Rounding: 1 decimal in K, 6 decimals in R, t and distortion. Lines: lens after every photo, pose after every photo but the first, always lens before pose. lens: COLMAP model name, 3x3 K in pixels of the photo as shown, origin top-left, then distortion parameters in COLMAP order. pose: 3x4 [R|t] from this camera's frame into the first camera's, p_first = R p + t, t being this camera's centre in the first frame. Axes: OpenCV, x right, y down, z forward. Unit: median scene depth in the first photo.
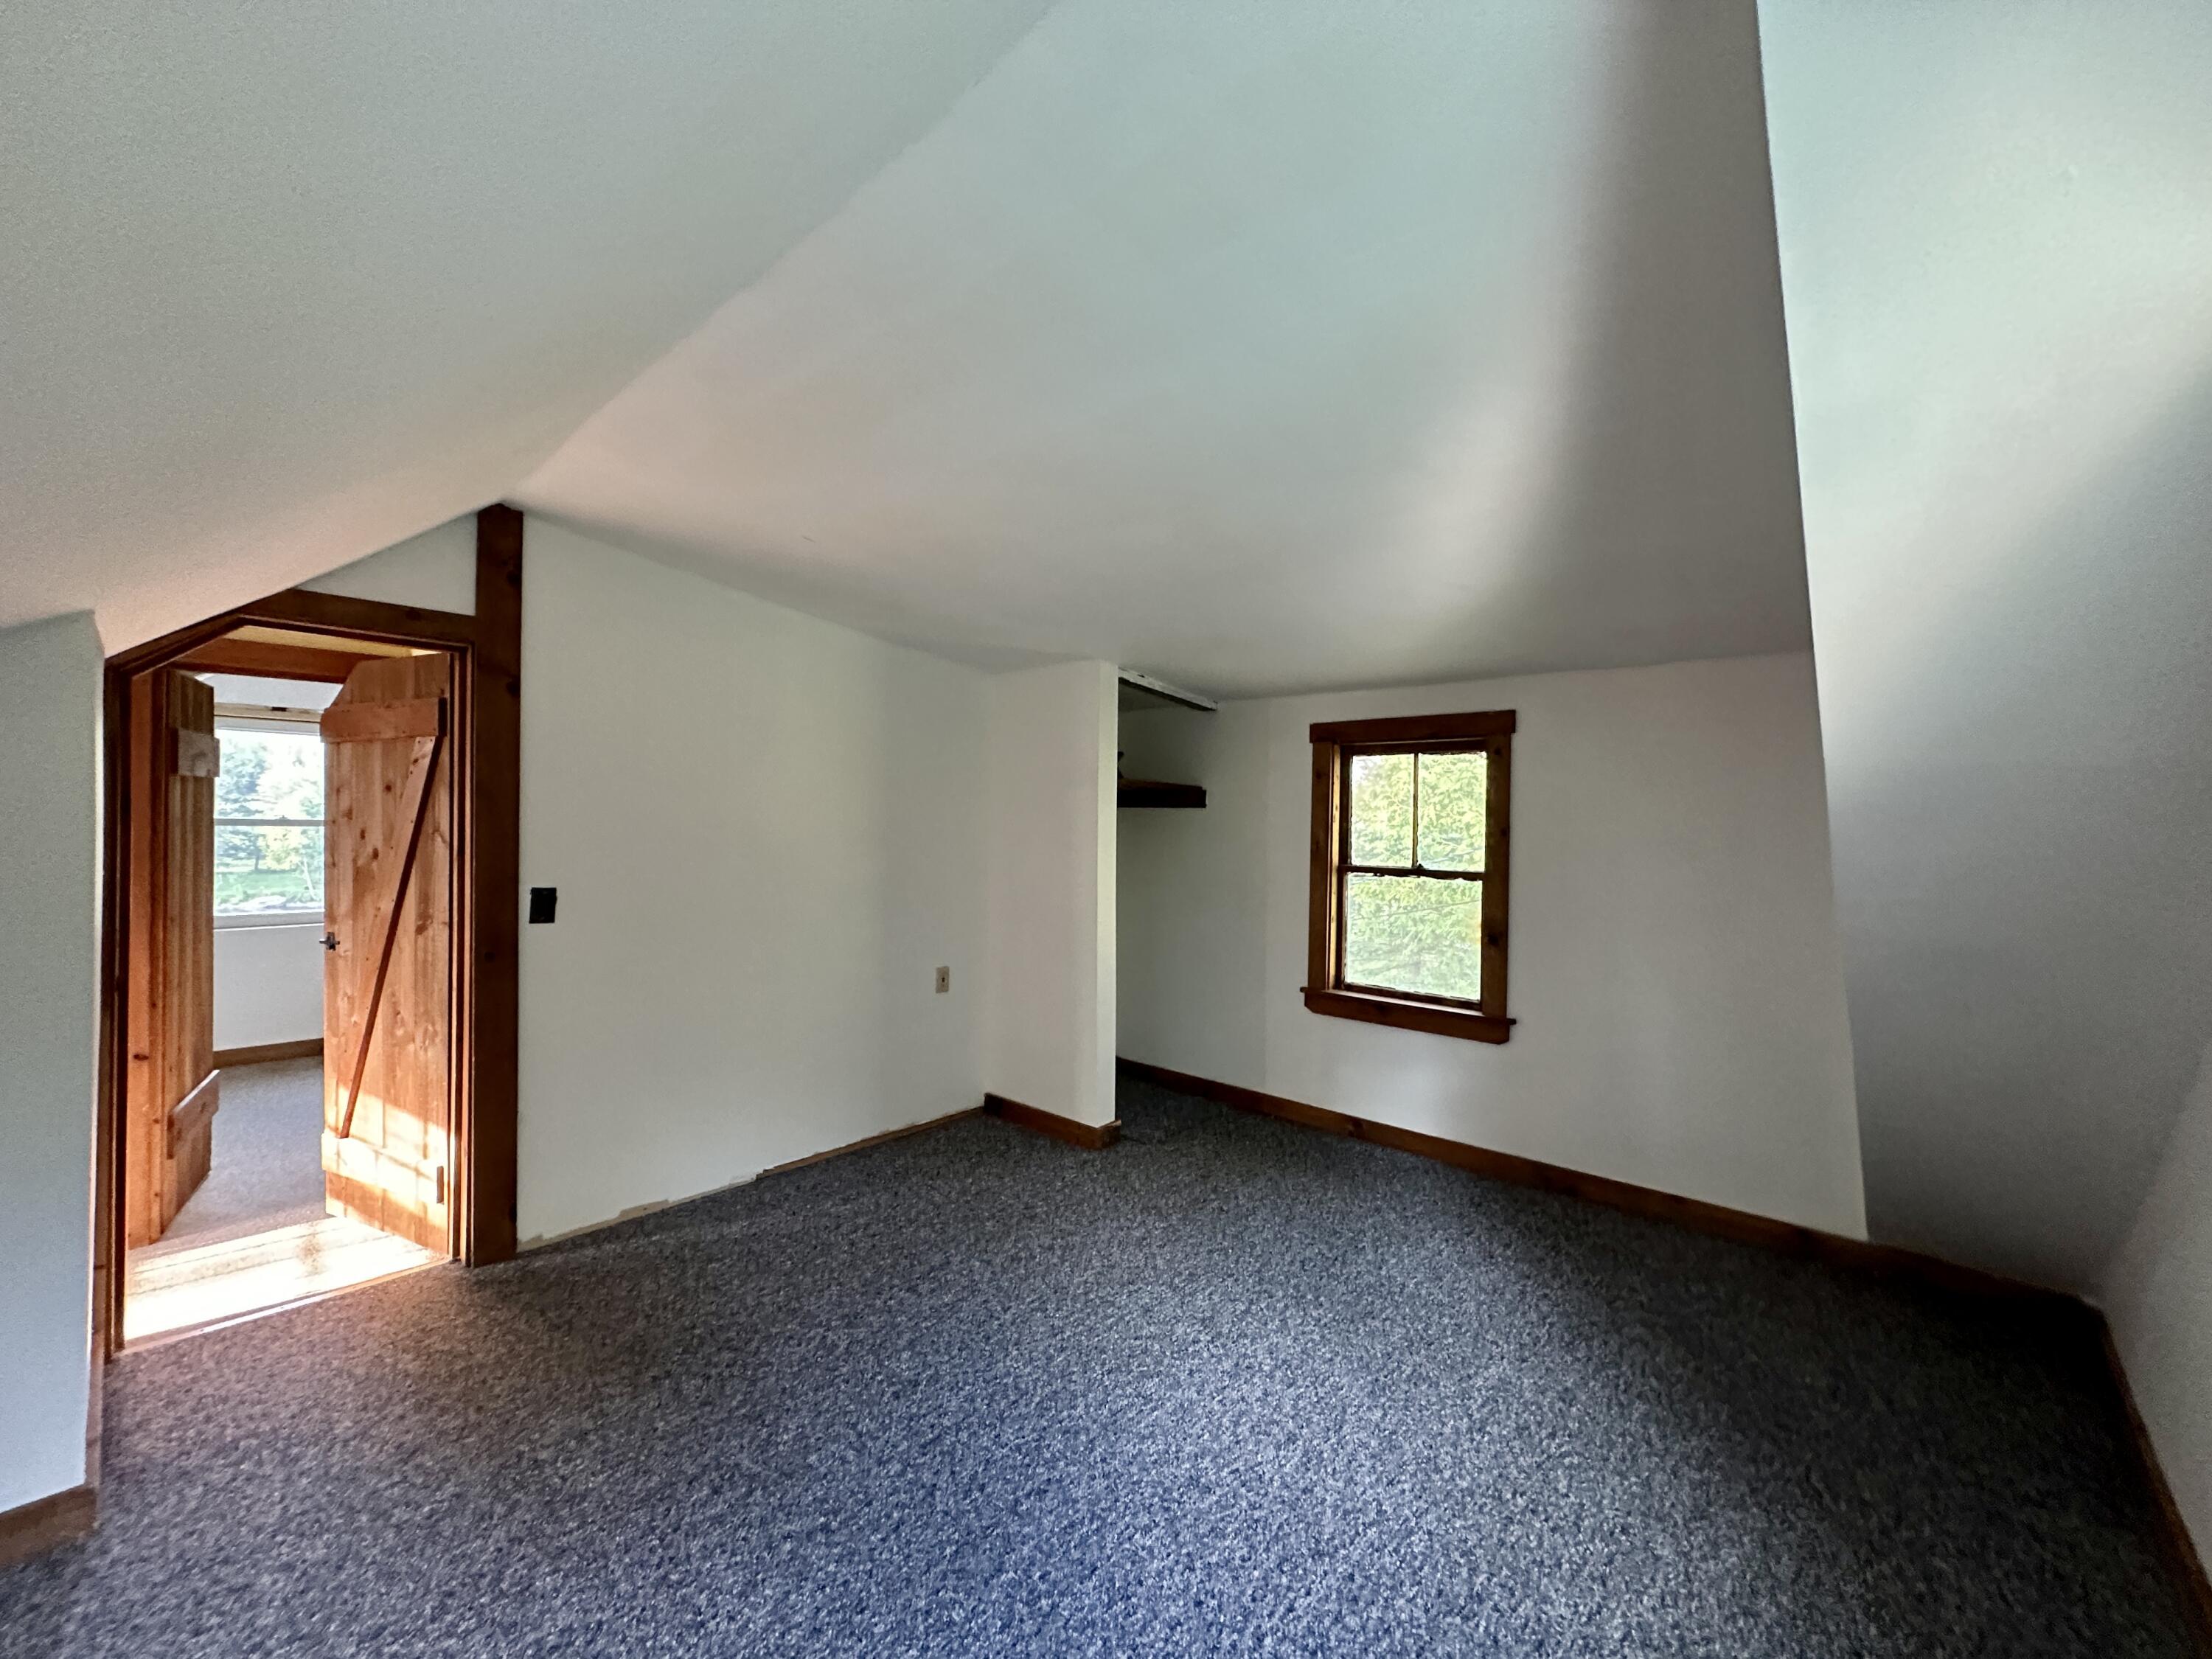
lens RADIAL K [[883.4, 0, 1104.7], [0, 883.4, 827.9], [0, 0, 1]] dist [-0.001567, 0.000628]
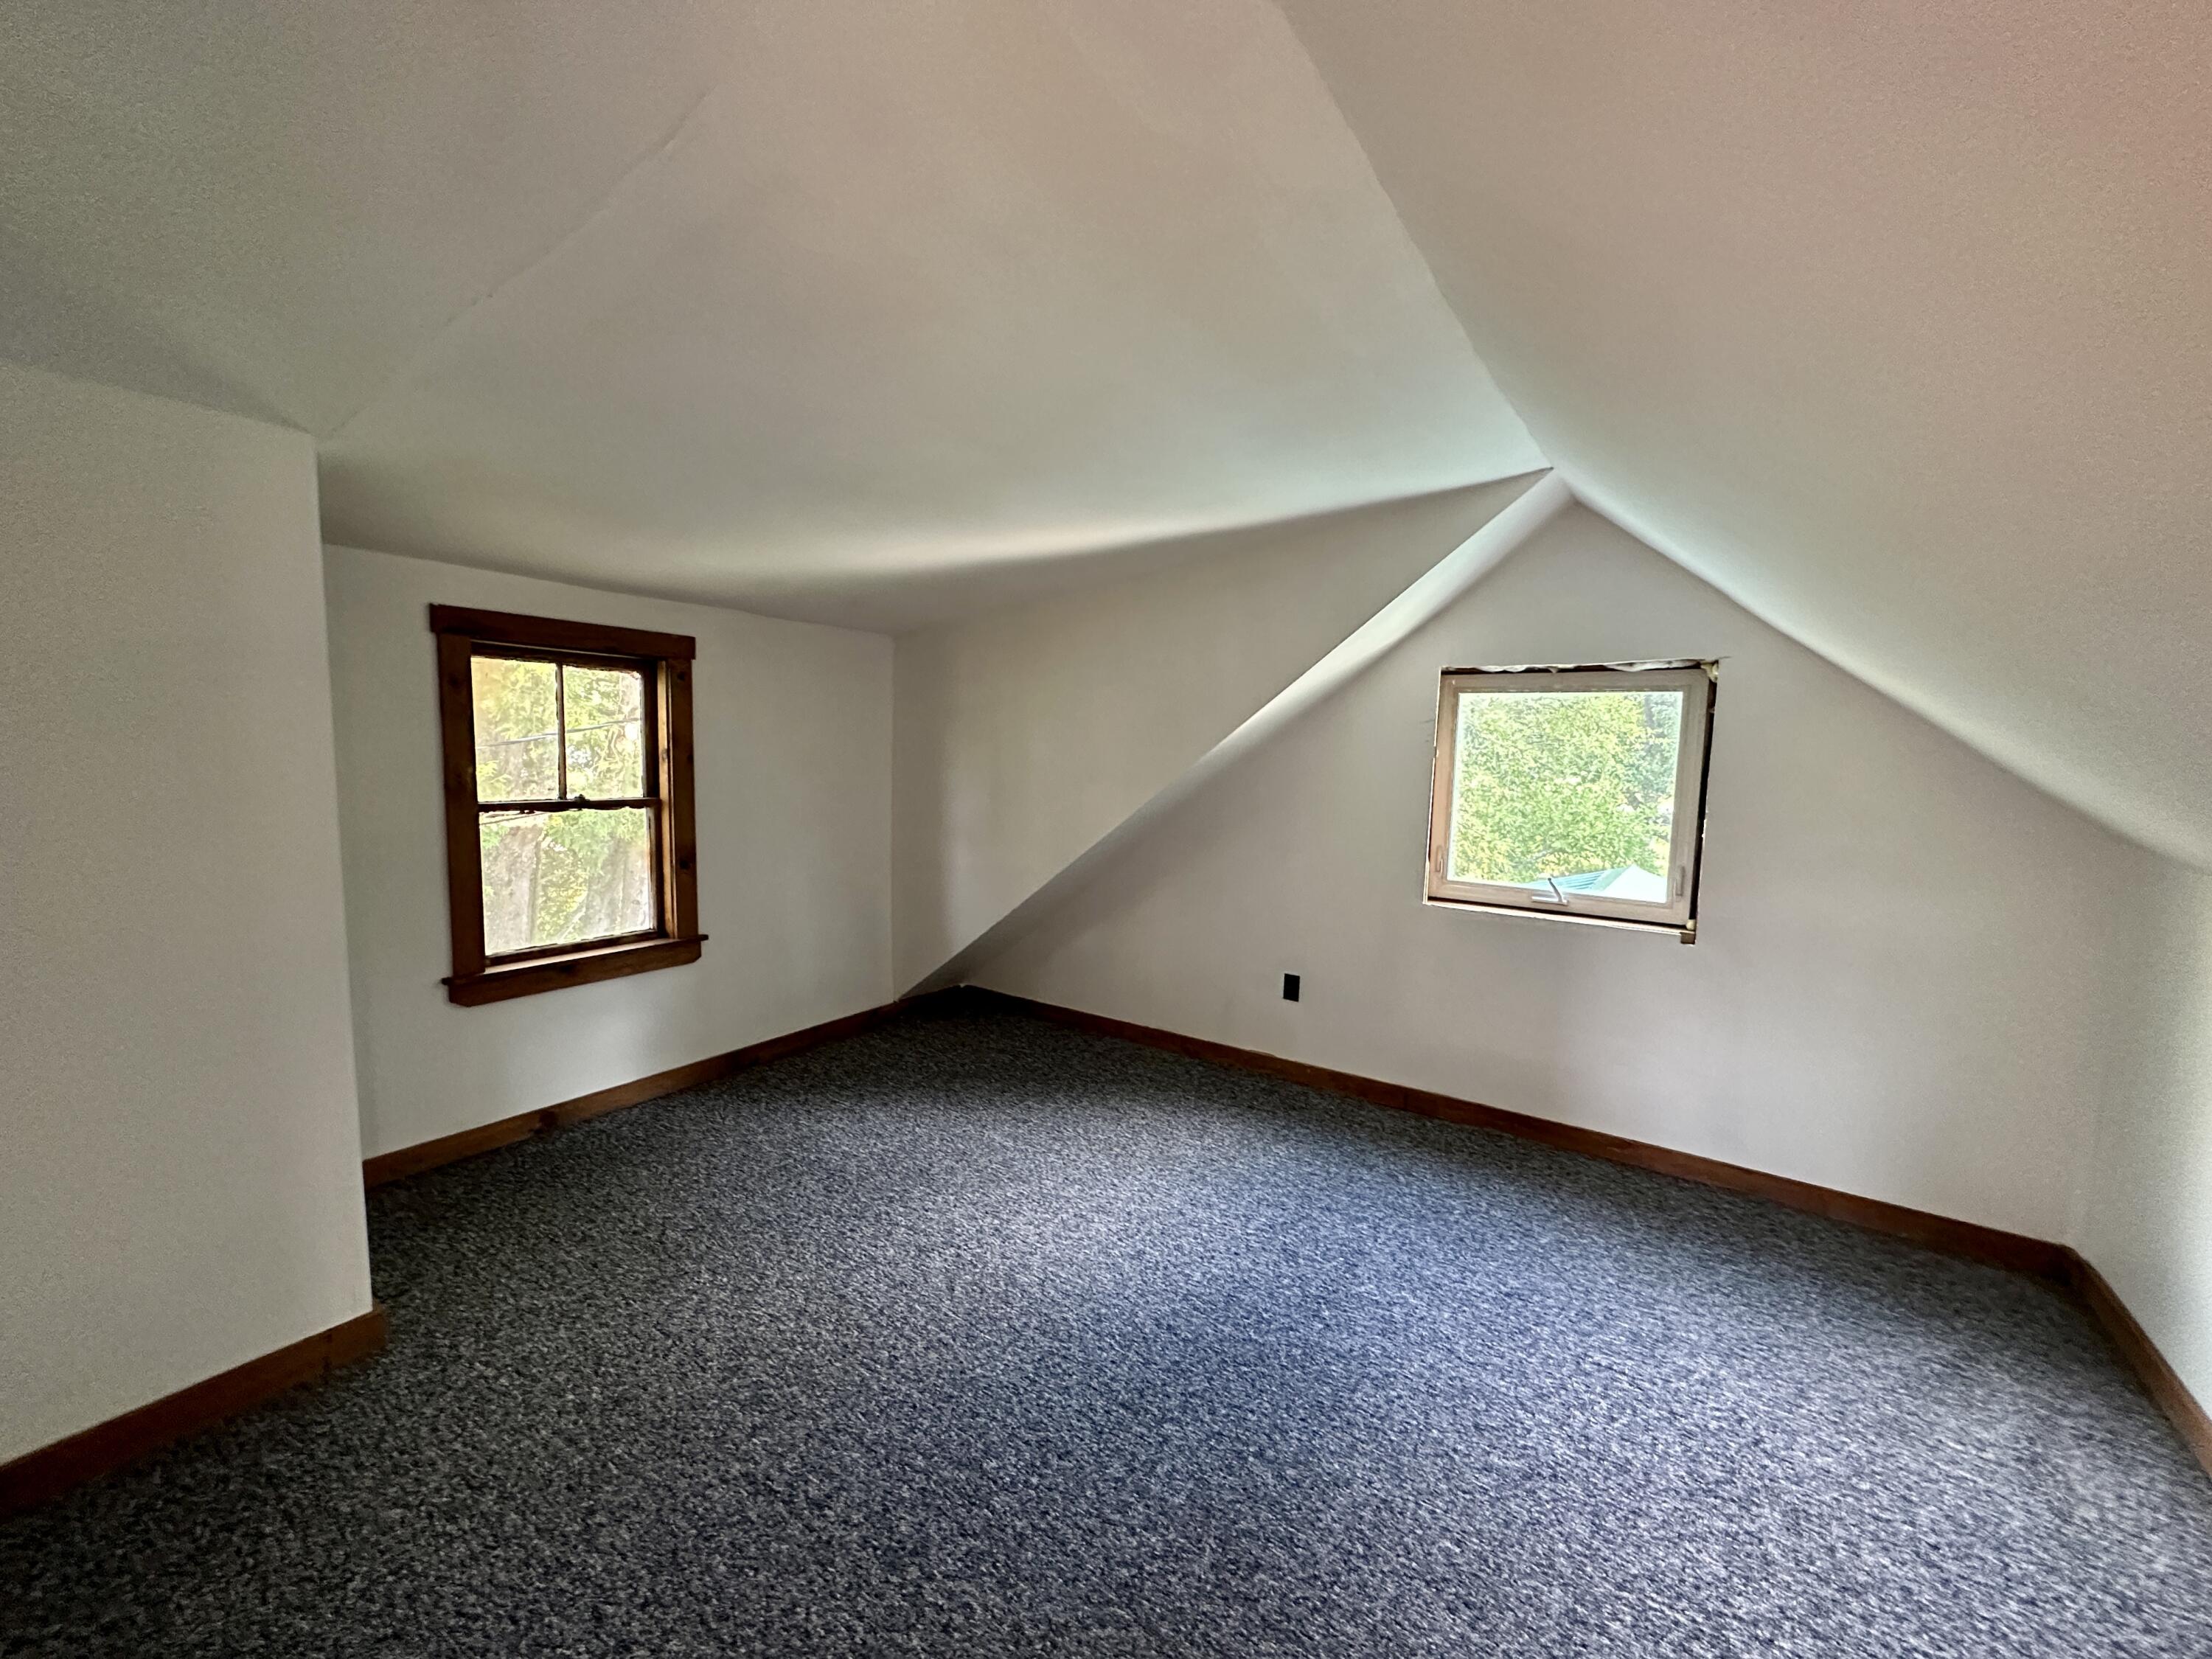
lens RADIAL K [[883.4, 0, 1104.7], [0, 883.4, 827.9], [0, 0, 1]] dist [-0.001567, 0.000628]
pose [[-0.137611, -0.112717, 0.984052, -0.686591], [-0.028466, 0.993543, 0.109824, -0.044431], [-0.990077, -0.012899, -0.139931, 0.729629]]
